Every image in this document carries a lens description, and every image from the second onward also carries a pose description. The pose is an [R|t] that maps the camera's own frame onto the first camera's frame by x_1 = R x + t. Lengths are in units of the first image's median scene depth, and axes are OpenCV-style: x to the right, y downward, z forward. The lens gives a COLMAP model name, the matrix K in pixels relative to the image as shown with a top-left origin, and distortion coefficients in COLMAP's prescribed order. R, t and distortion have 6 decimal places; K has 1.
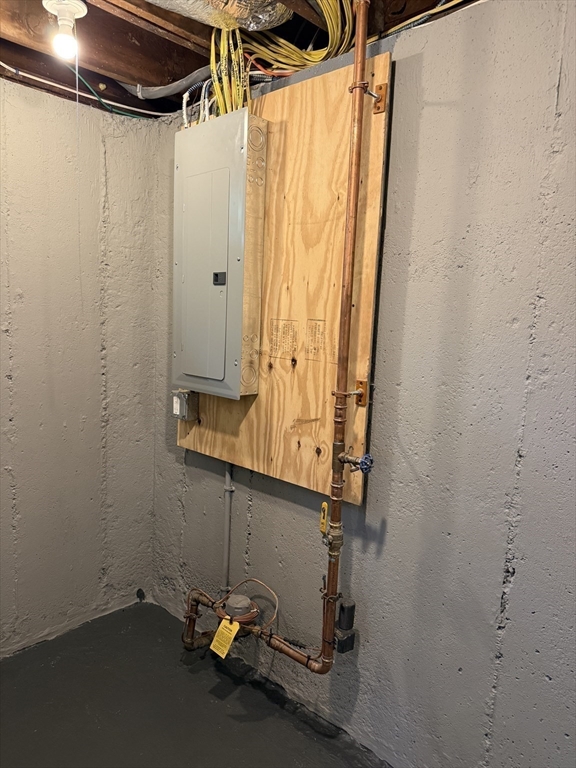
lens RADIAL K [[524.2, 0, 288.0], [0, 524.2, 384.0], [0, 0, 1]] dist [0.149313, -0.236314]
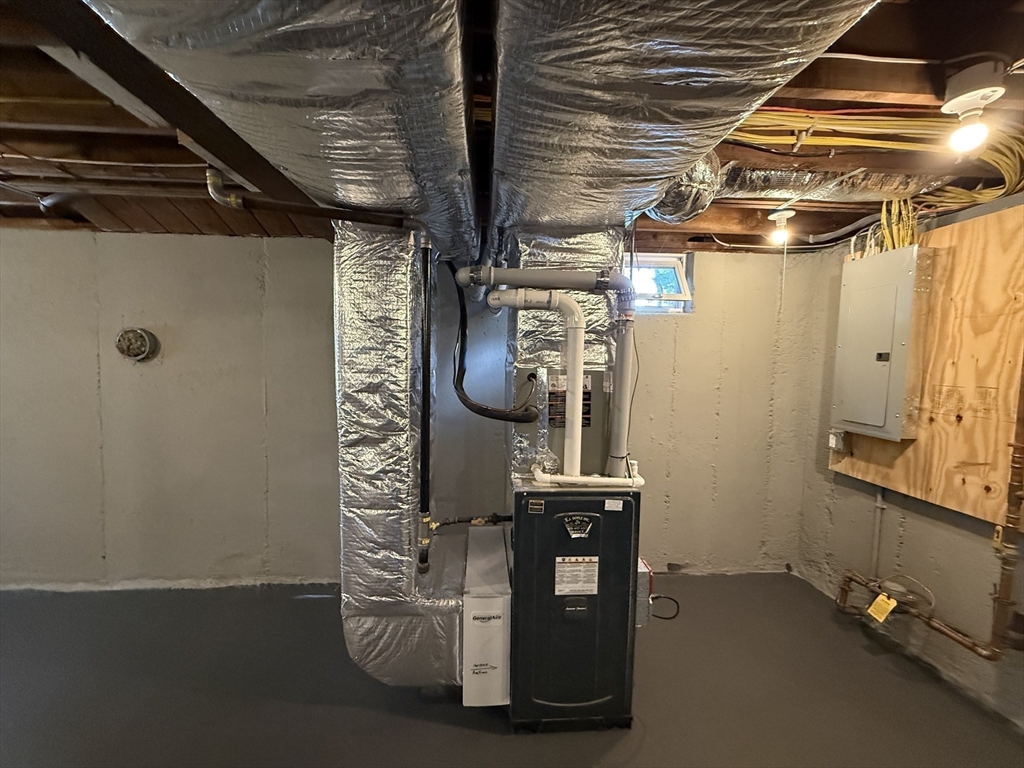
lens RADIAL K [[407.4, 0, 507.5], [0, 407.4, 384.1], [0, 0, 1]] dist [0.001599, 0.000001]
pose [[0.729910, 0.019639, -0.683261, -0.116488], [-0.074346, 0.995938, -0.050796, 0.010075], [0.679488, 0.087875, 0.728405, -0.526967]]
